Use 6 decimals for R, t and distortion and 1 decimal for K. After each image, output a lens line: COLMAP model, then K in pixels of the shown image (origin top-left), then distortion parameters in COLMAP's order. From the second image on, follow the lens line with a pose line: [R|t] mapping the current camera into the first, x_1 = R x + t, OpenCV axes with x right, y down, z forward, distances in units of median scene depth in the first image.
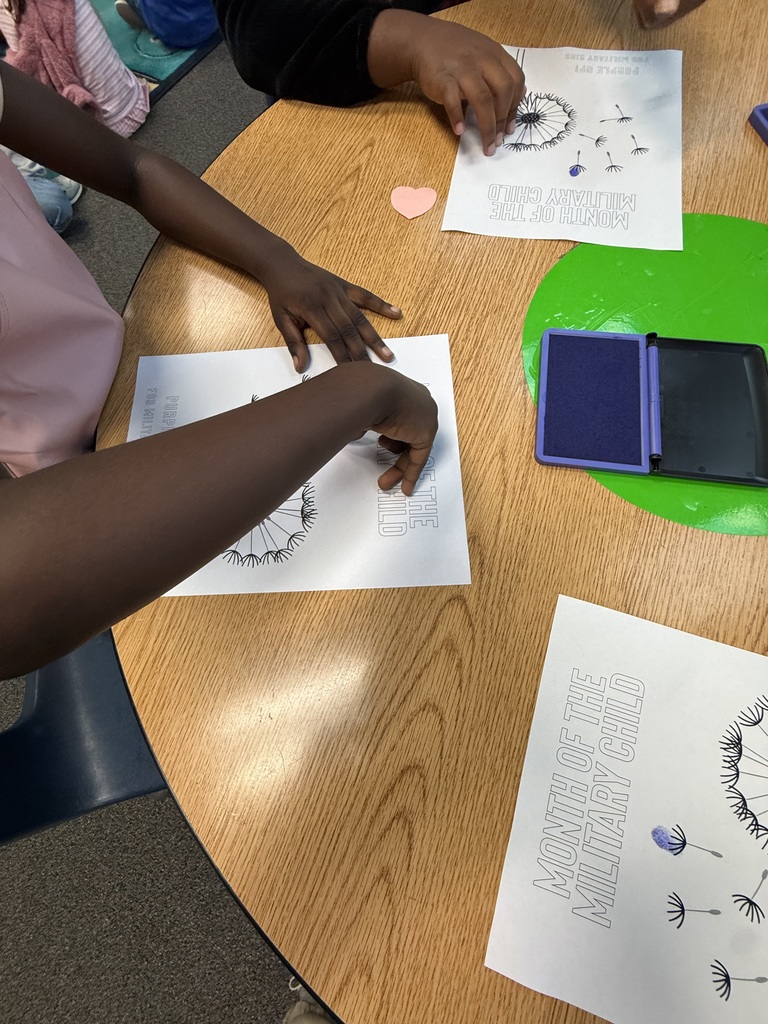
lens RADIAL K [[409.8, 0, 382.0], [0, 409.8, 514.2], [0, 0, 1]] dist [0.002357, -0.000645]
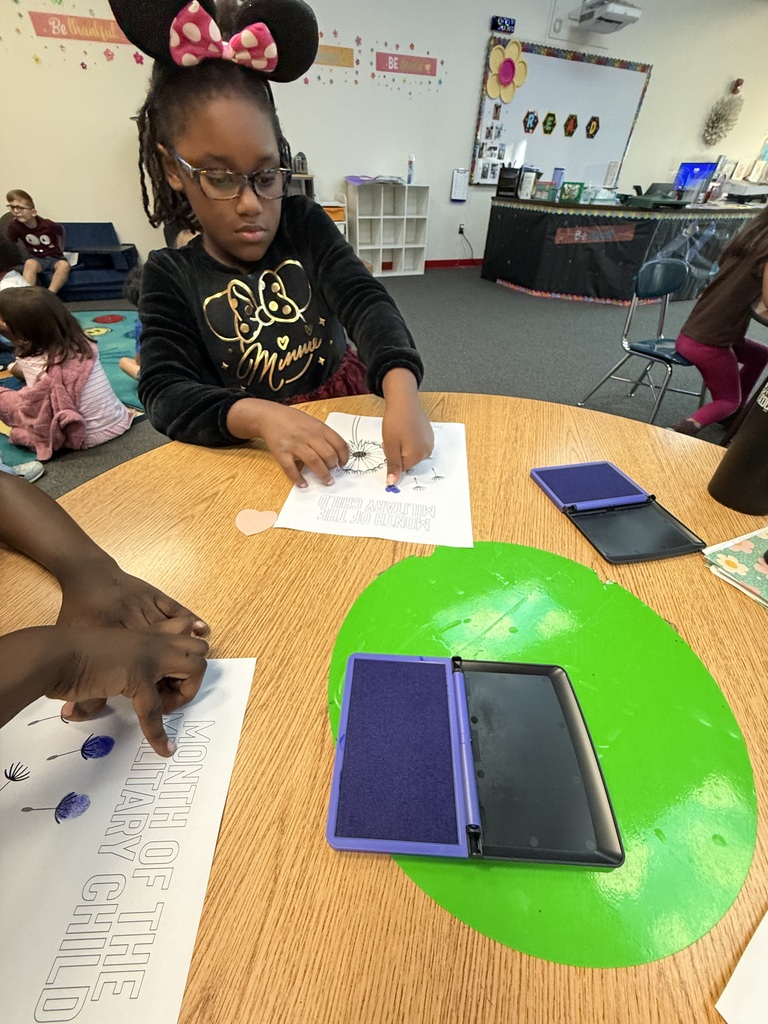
lens RADIAL K [[409.8, 0, 381.9], [0, 409.8, 513.9], [0, 0, 1]] dist [0.002357, -0.000645]
pose [[0.993187, 0.038935, 0.109836, 0.326717], [0.027870, 0.835817, -0.548300, -0.176482], [-0.113151, 0.547625, 0.829038, 0.030145]]
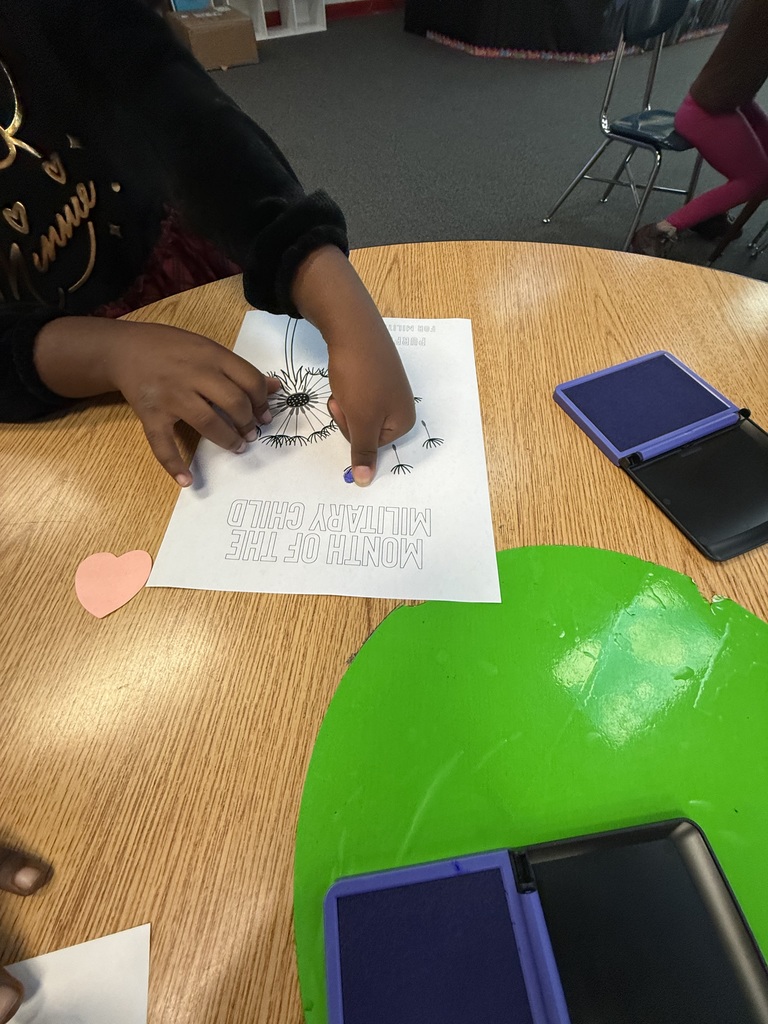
lens RADIAL K [[409.8, 0, 385.5], [0, 409.8, 516.2], [0, 0, 1]] dist [0.002357, -0.000645]
pose [[0.966771, -0.167936, 0.192744, 0.413887], [0.211230, 0.949443, -0.232251, -0.691998], [-0.143997, 0.265247, 0.953367, 0.359097]]
